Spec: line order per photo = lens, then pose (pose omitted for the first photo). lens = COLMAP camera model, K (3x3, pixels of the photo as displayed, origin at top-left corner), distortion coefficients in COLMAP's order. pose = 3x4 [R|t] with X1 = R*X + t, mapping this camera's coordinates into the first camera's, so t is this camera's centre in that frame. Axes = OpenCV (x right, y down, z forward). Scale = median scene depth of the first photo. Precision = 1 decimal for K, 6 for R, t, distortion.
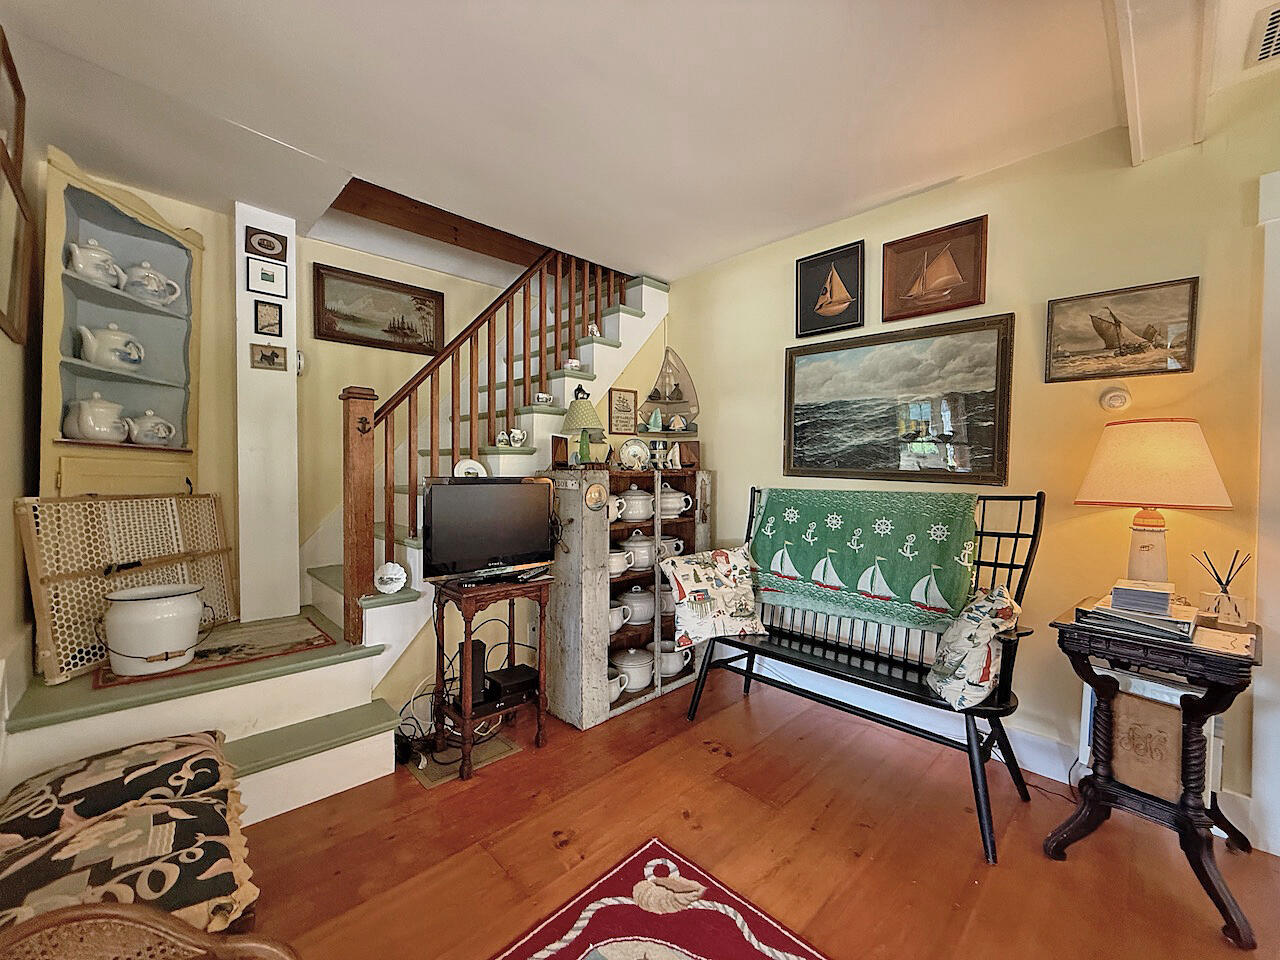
lens RADIAL K [[508.9, 0, 638.6], [0, 508.9, 475.3], [0, 0, 1]] dist [-0.002282, -0.000170]
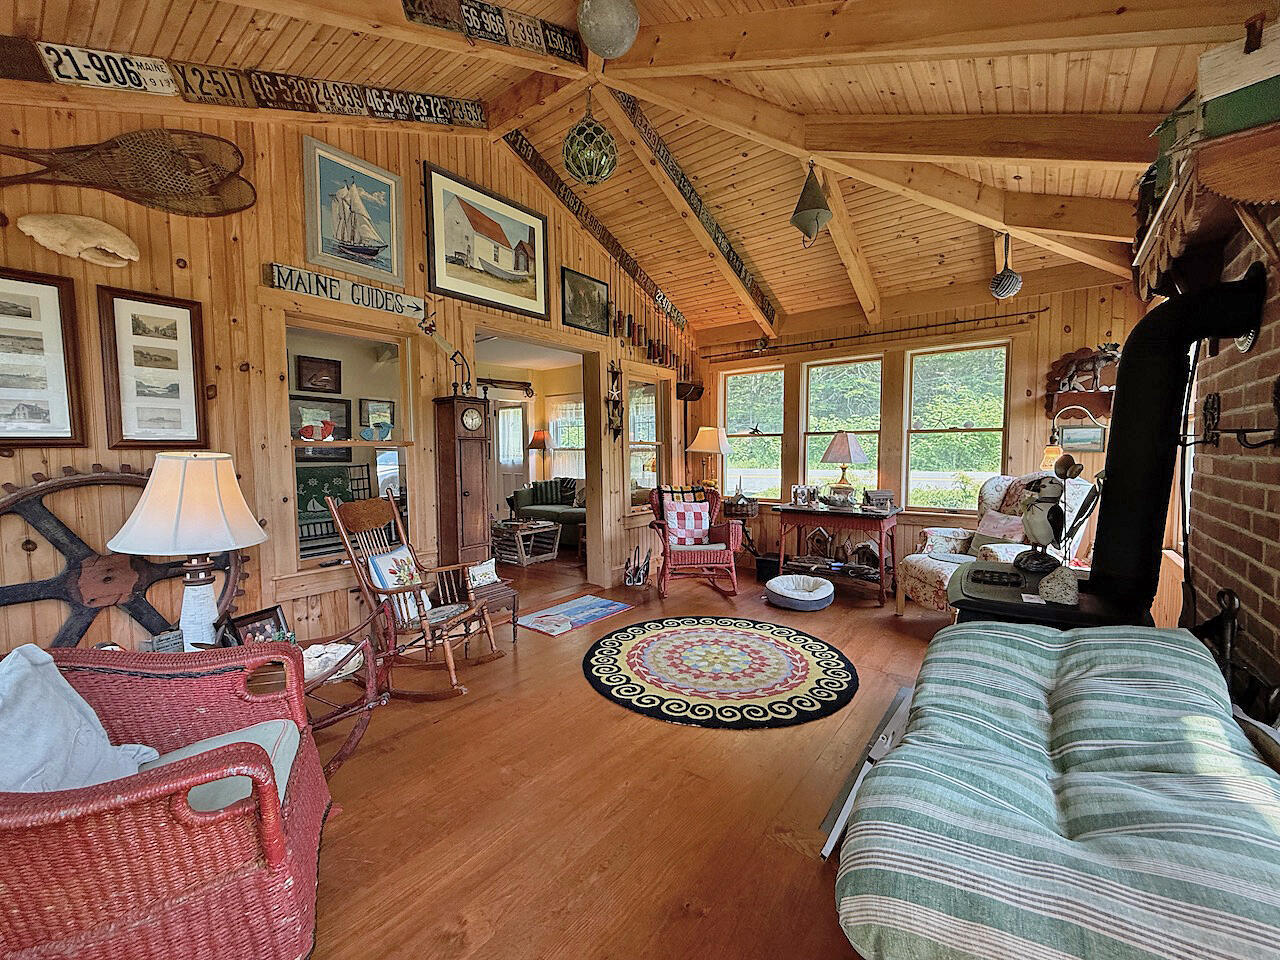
lens RADIAL K [[508.9, 0, 639.6], [0, 508.9, 480.2], [0, 0, 1]] dist [-0.002282, -0.000170]
pose [[-0.118800, -0.058961, 0.991166, -2.120776], [0.027902, 0.997643, 0.062691, -0.011537], [-0.992526, 0.035103, -0.116875, -0.219187]]
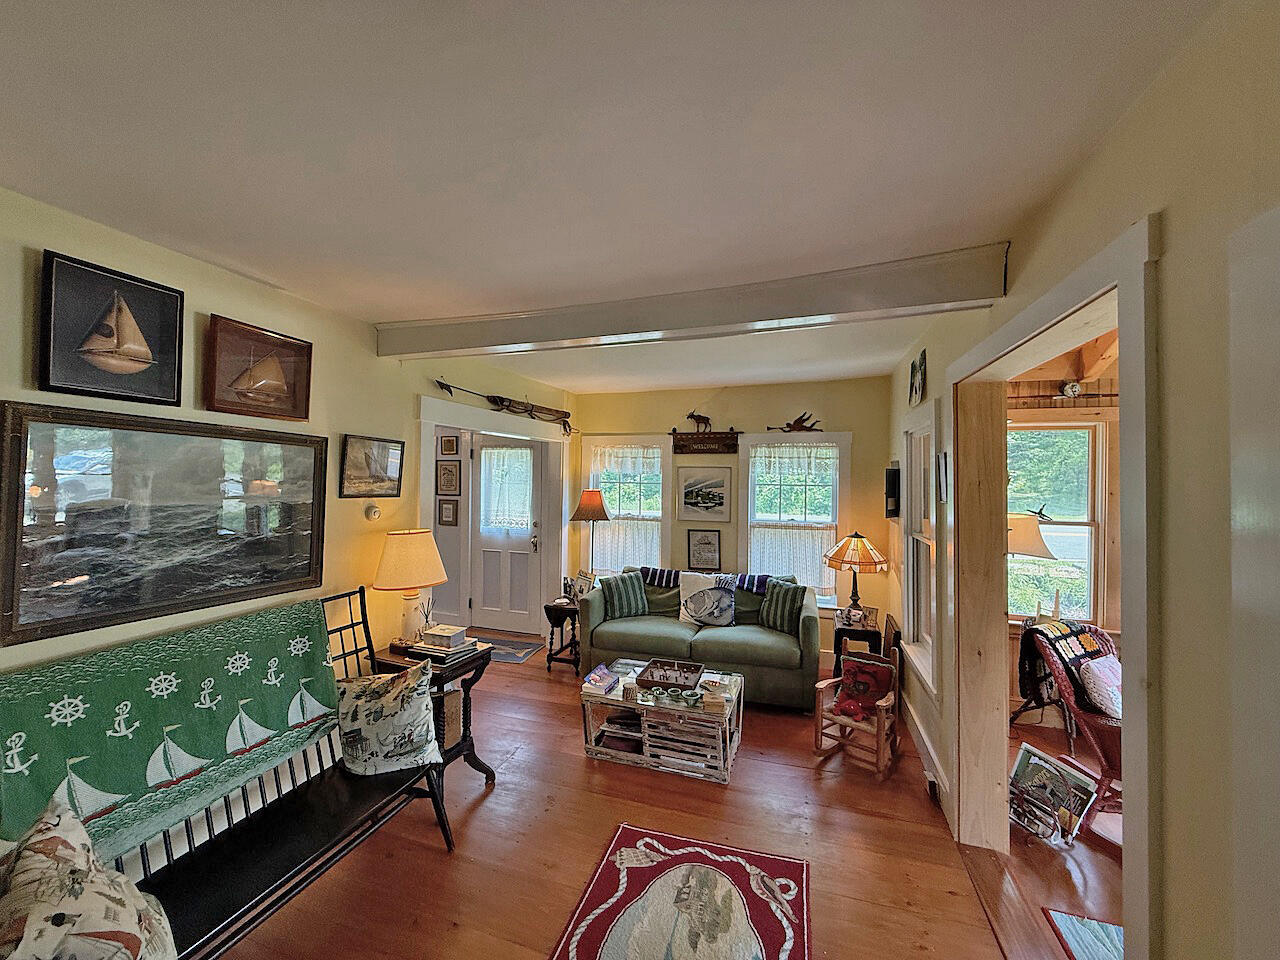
lens RADIAL K [[508.9, 0, 639.0], [0, 508.9, 479.5], [0, 0, 1]] dist [-0.002282, -0.000170]
pose [[-0.453001, -0.009151, 0.891463, -0.593587], [0.002720, 0.999928, 0.011646, -0.221661], [-0.891506, 0.007700, -0.452944, 0.841470]]
